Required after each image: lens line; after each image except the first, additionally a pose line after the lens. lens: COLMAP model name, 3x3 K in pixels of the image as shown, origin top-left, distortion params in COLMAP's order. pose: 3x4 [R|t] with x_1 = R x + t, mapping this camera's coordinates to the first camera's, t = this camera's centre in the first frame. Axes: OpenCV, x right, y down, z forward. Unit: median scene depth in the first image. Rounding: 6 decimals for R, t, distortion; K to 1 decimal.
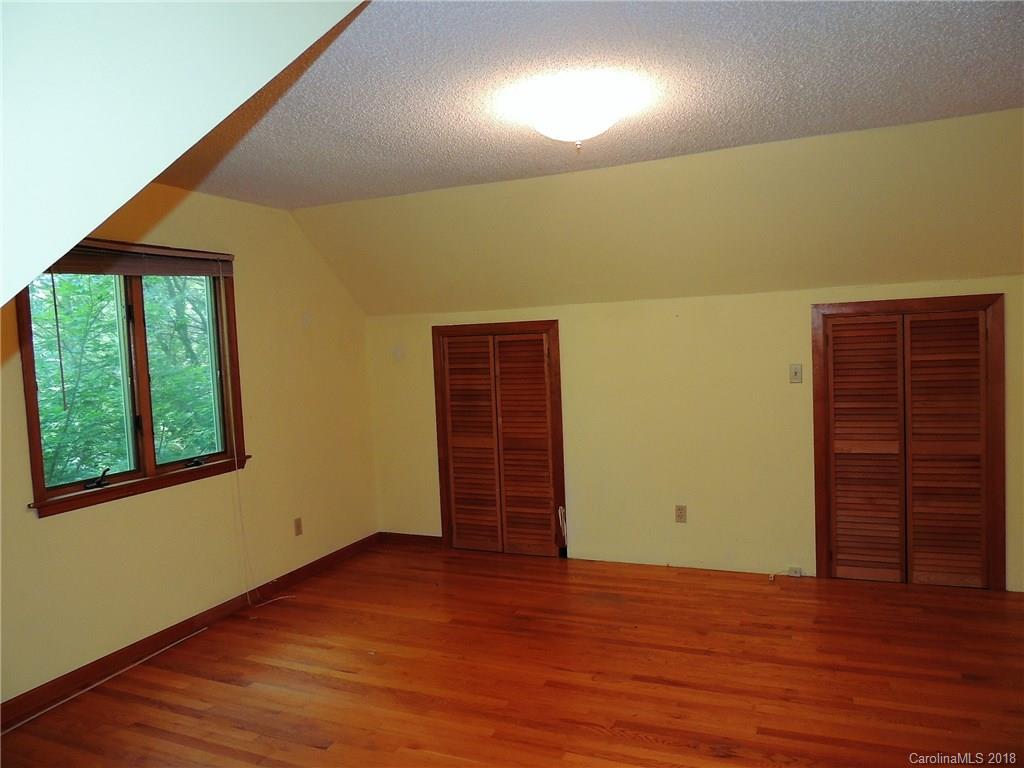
lens RADIAL K [[731.5, 0, 514.8], [0, 731.5, 387.3], [0, 0, 1]] dist [-0.013649, -0.000878]
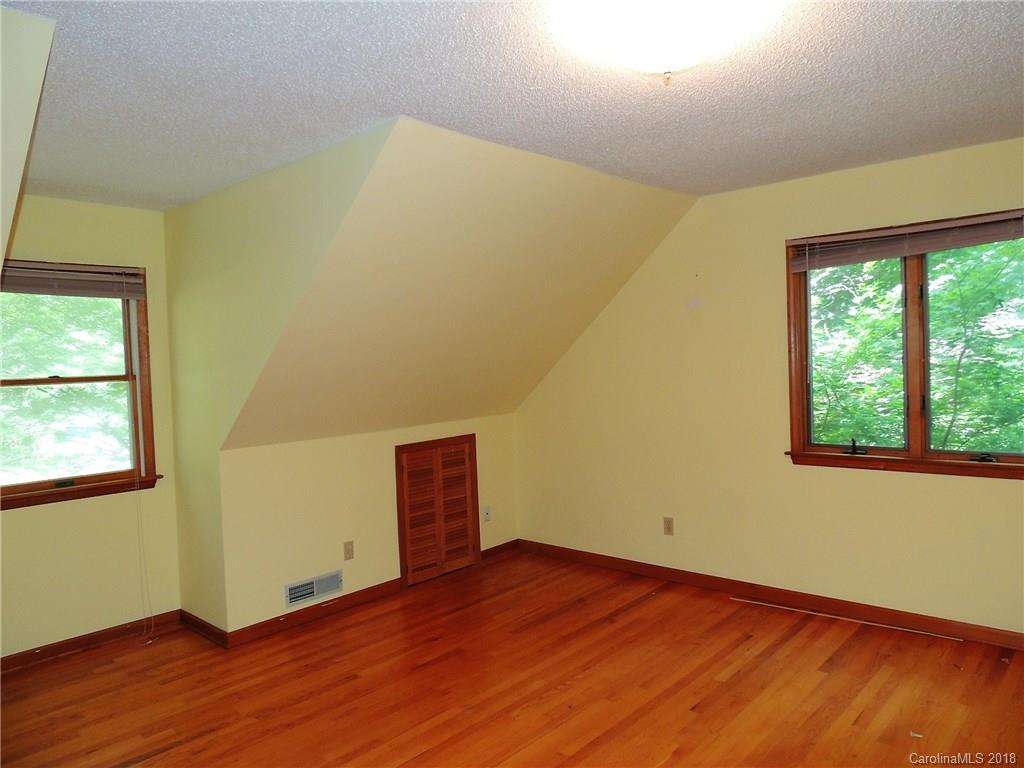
lens RADIAL K [[731.5, 0, 514.8], [0, 731.5, 387.3], [0, 0, 1]] dist [-0.013649, -0.000878]
pose [[-0.315914, 0.103112, -0.943168, 0.666001], [-0.008427, 0.993733, 0.111462, -0.089473], [0.948751, 0.043161, -0.313065, 0.875109]]
